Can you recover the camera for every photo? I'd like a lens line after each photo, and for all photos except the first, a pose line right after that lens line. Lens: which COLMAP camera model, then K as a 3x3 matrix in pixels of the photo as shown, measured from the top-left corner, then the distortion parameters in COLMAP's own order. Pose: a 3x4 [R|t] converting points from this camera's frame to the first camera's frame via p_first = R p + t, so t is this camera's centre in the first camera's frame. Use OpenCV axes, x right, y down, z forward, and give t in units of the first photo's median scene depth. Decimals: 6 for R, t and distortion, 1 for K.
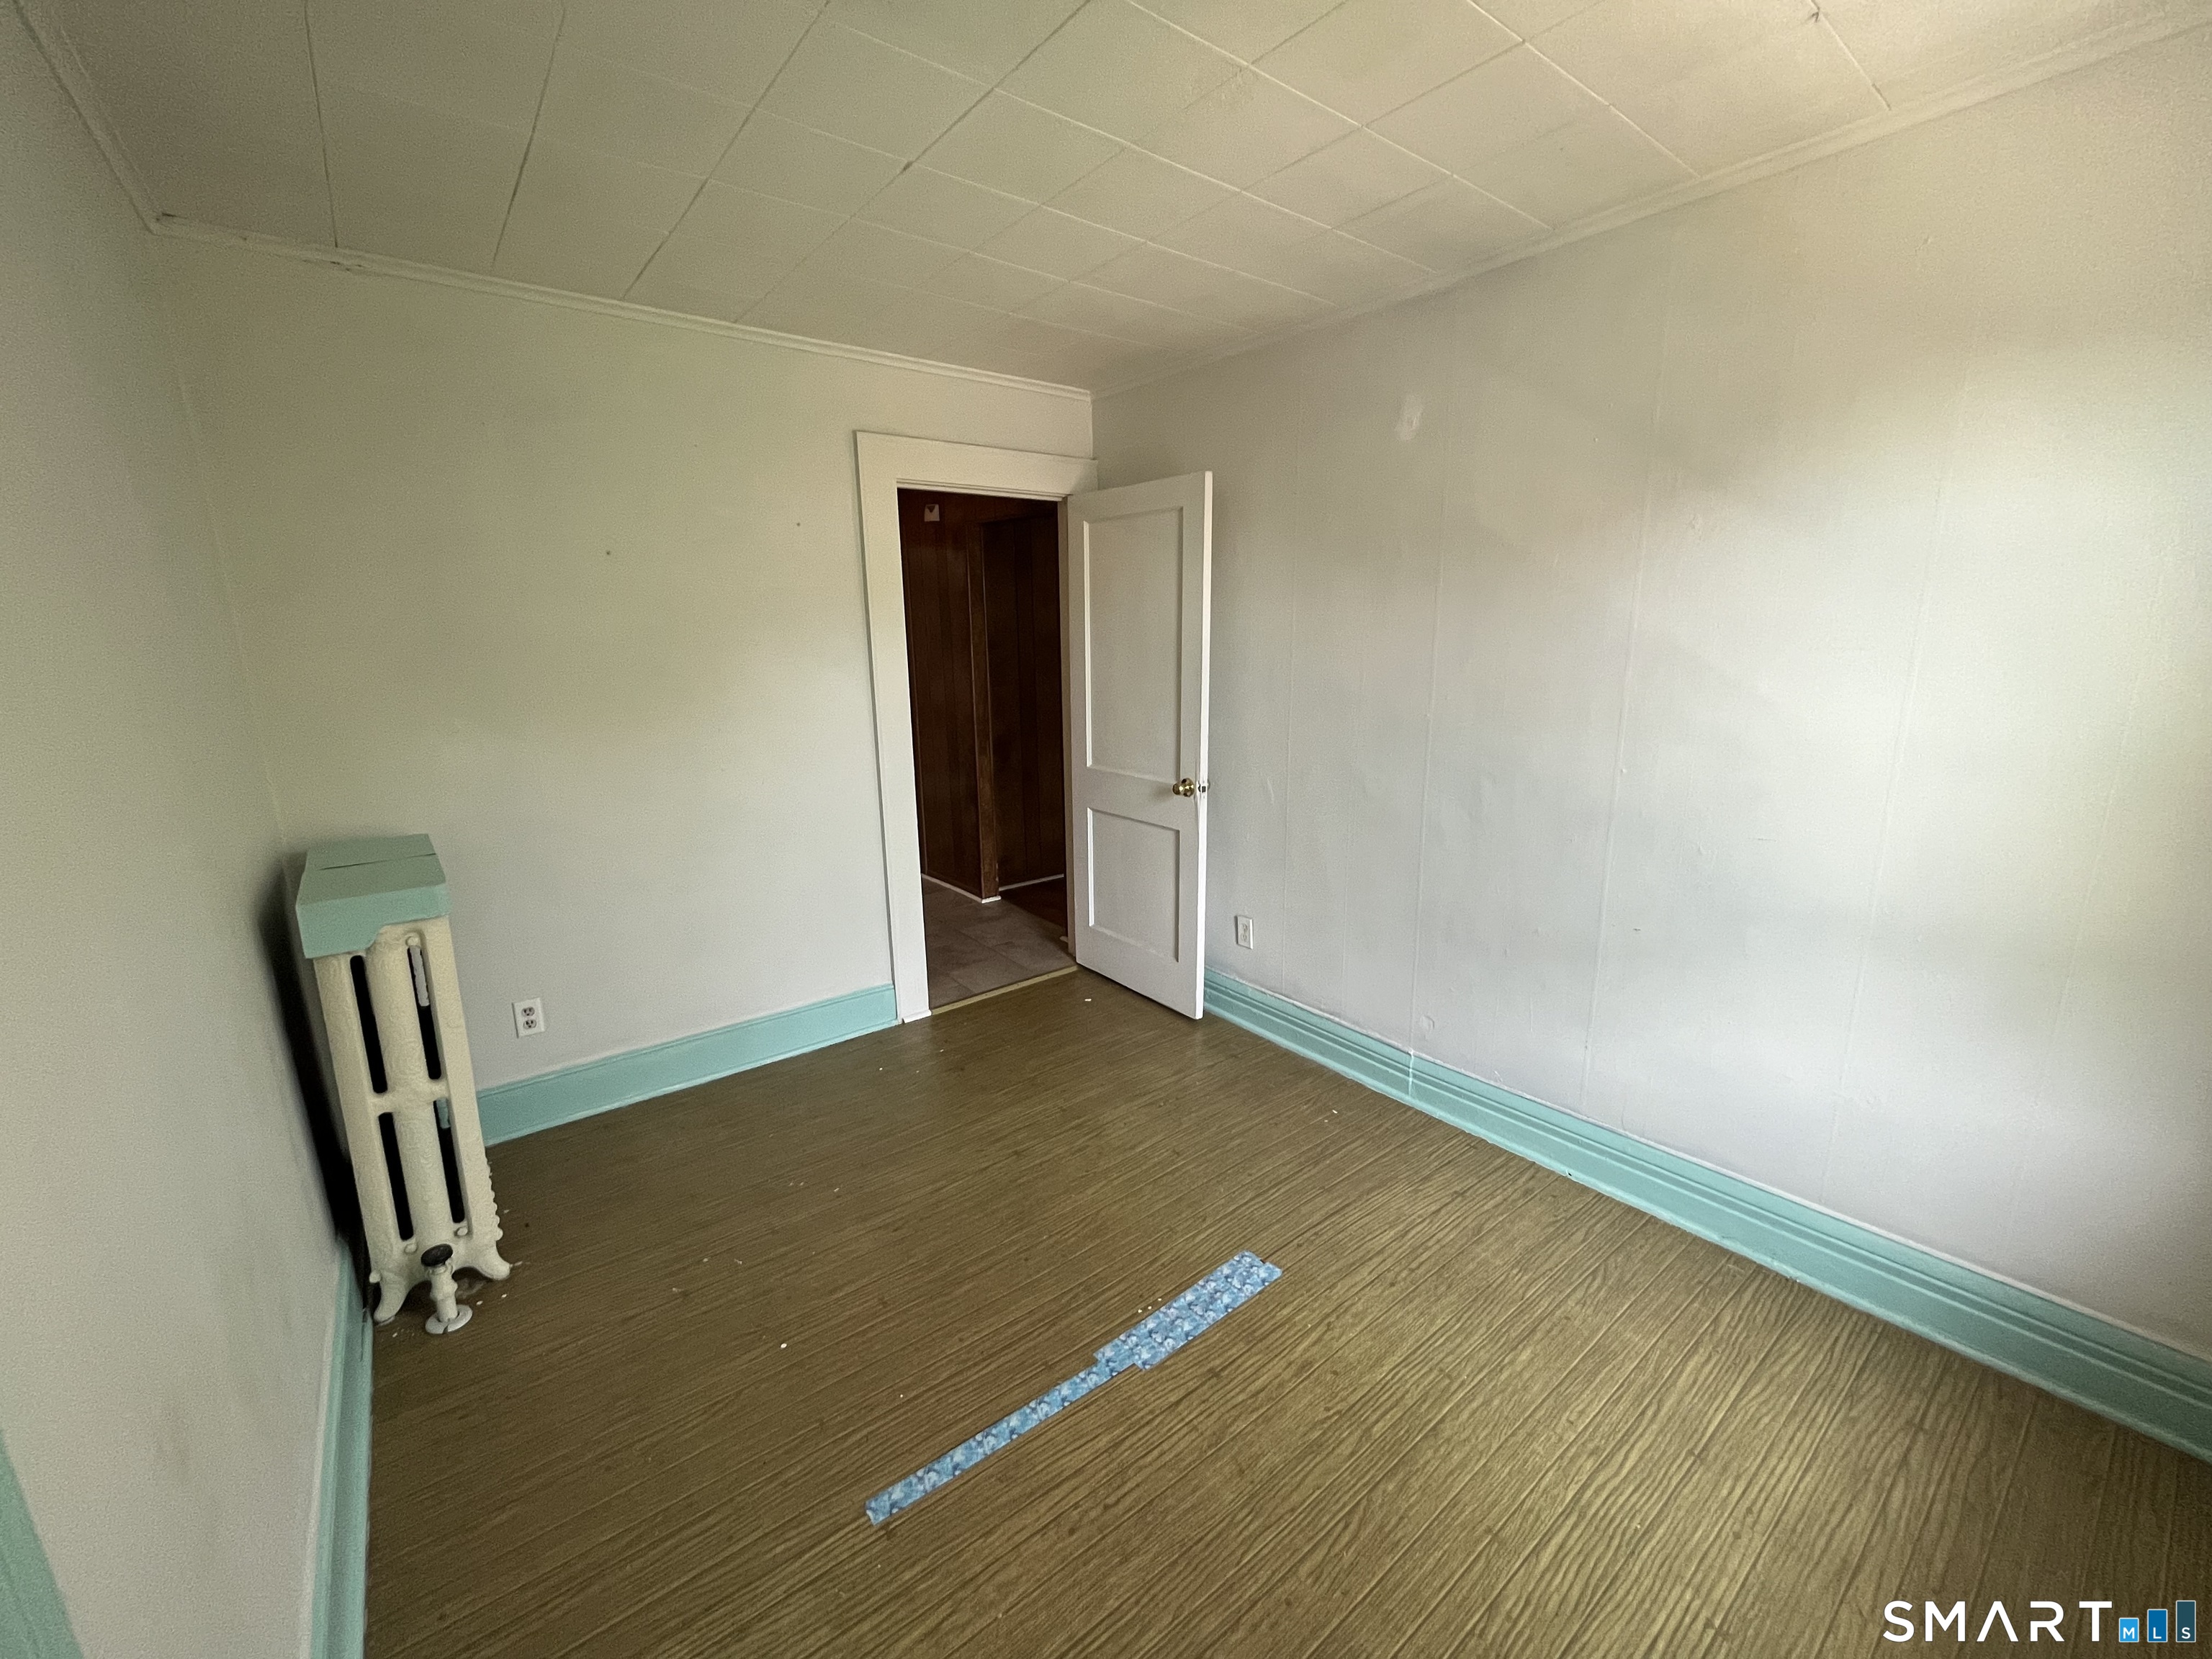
lens RADIAL K [[894.5, 0, 1104.7], [0, 894.5, 832.1], [0, 0, 1]] dist [-0.003582, -0.000371]
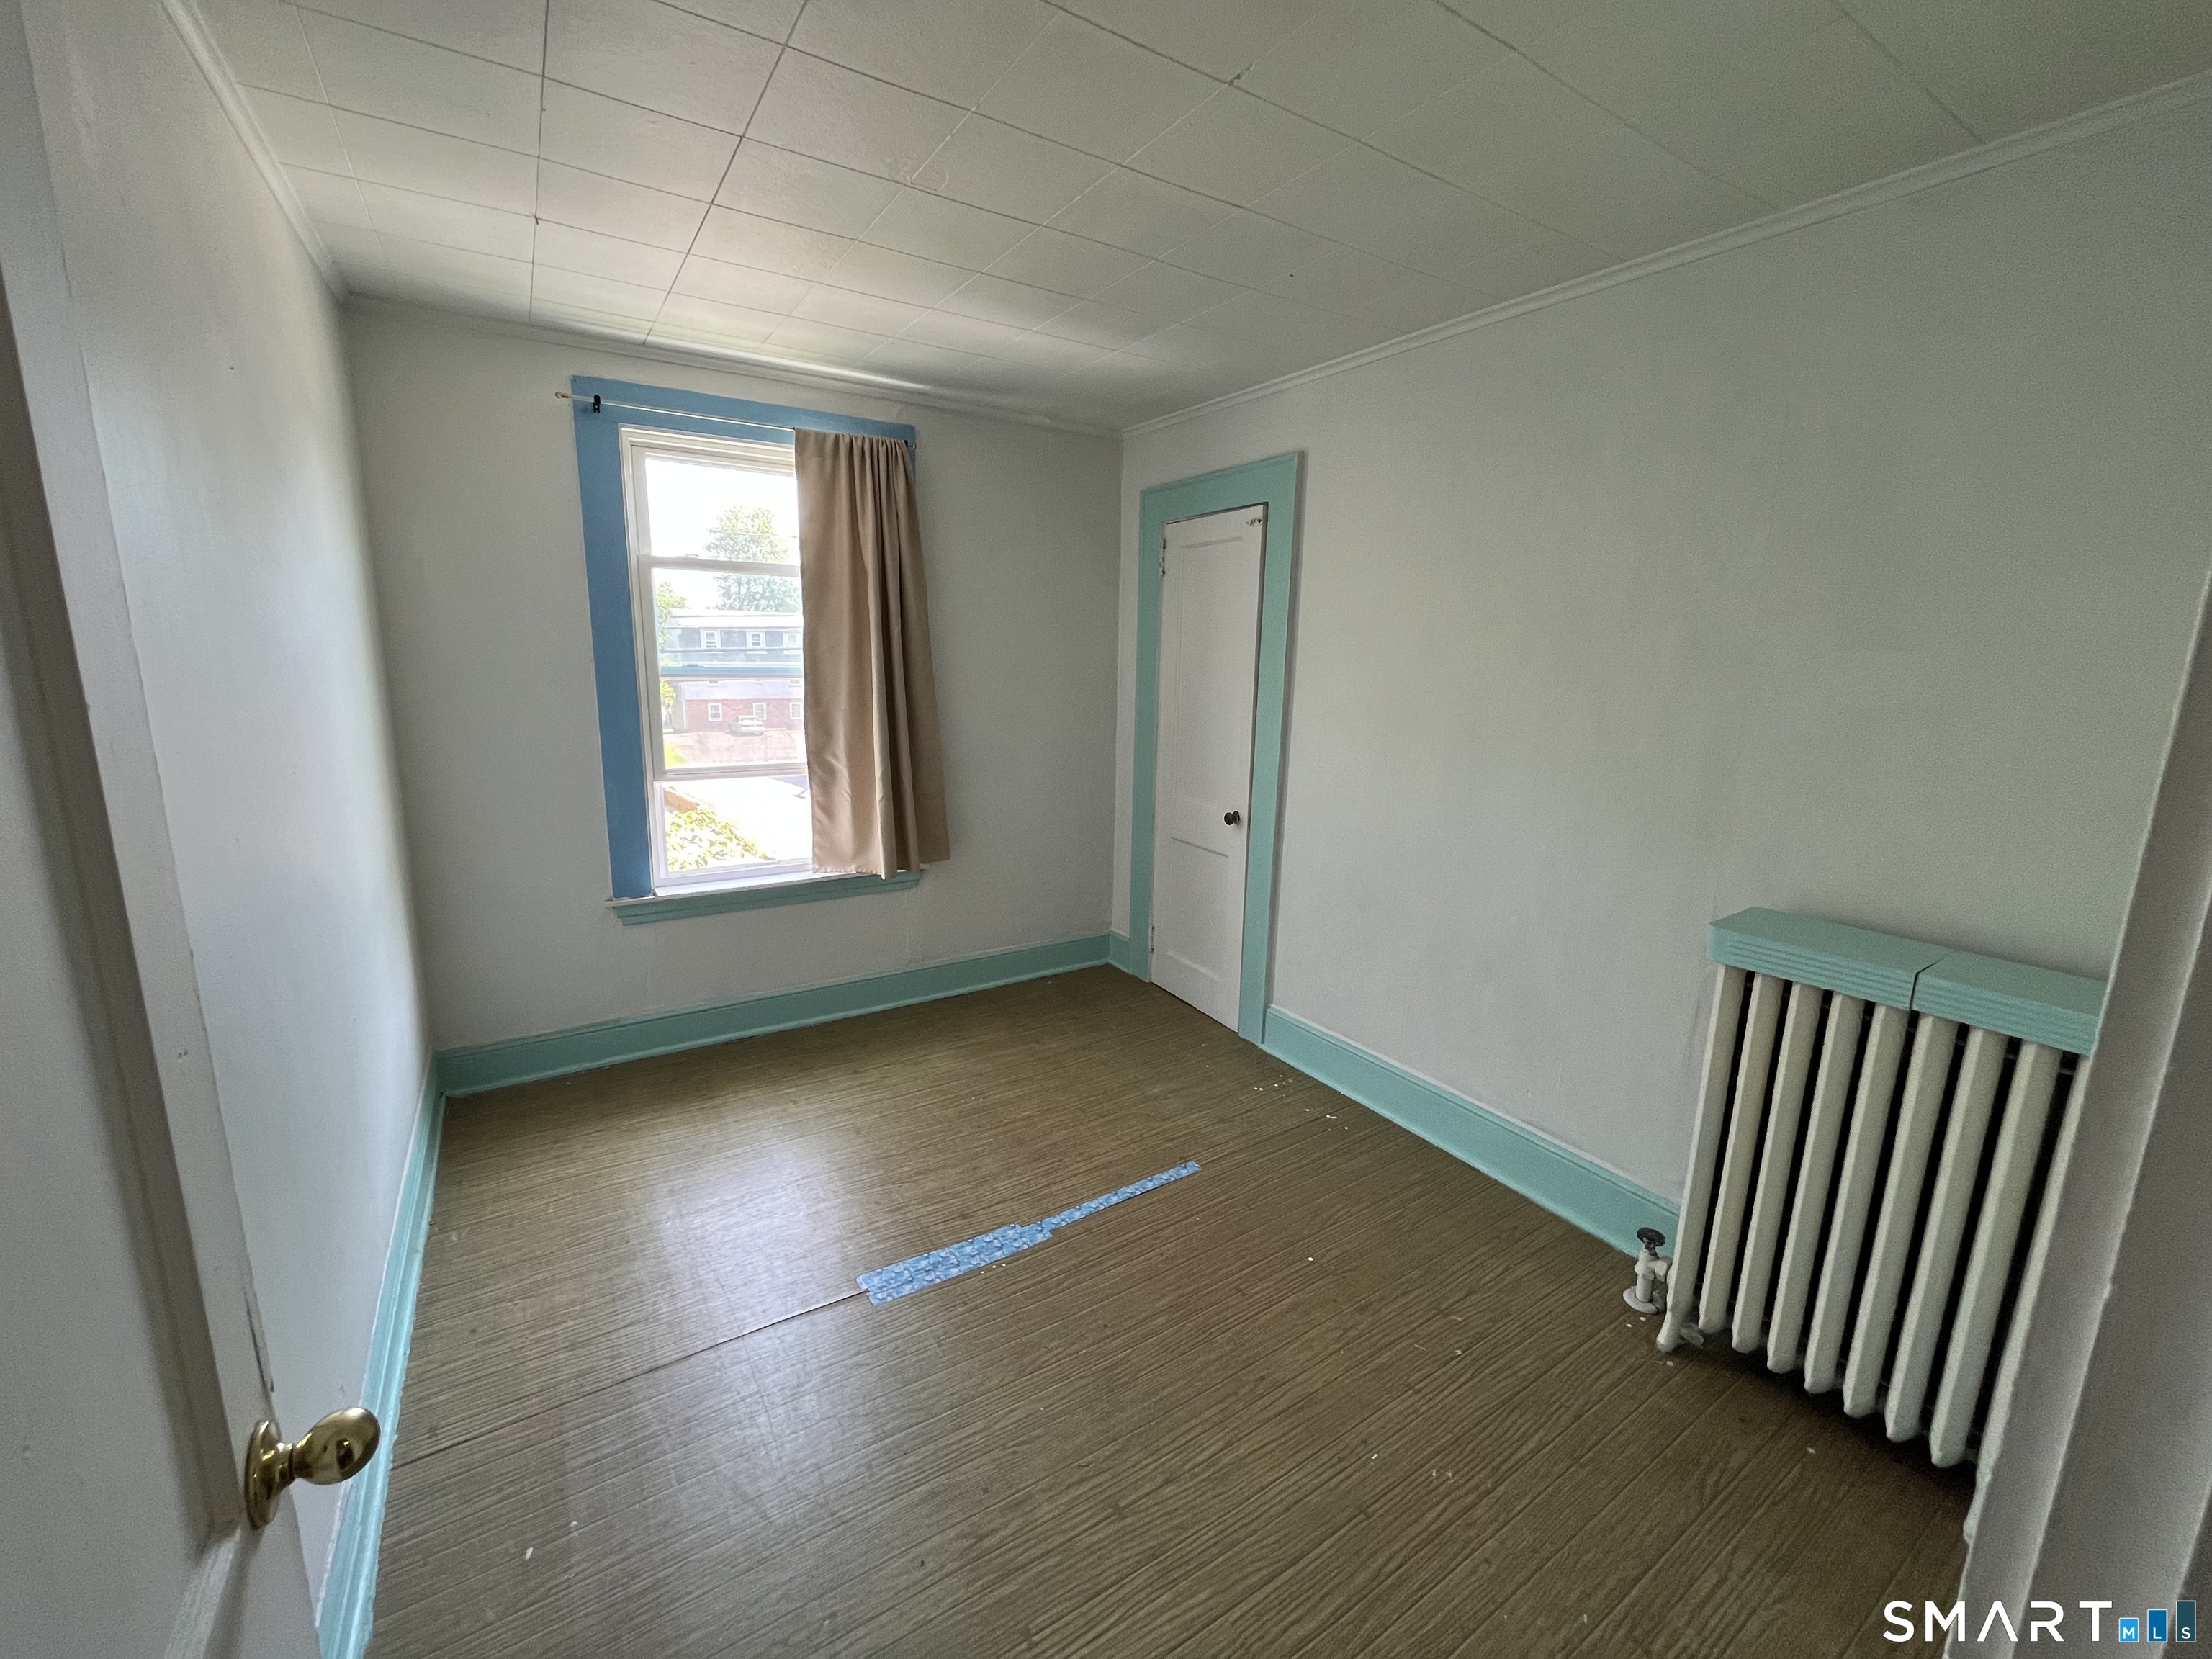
lens RADIAL K [[894.5, 0, 1108.4], [0, 894.5, 828.3], [0, 0, 1]] dist [-0.003582, -0.000371]
pose [[-0.995945, -0.024674, 0.086509, -0.178484], [0.013105, 0.911596, 0.410879, -0.427241], [-0.088999, 0.410347, -0.907576, 1.832849]]
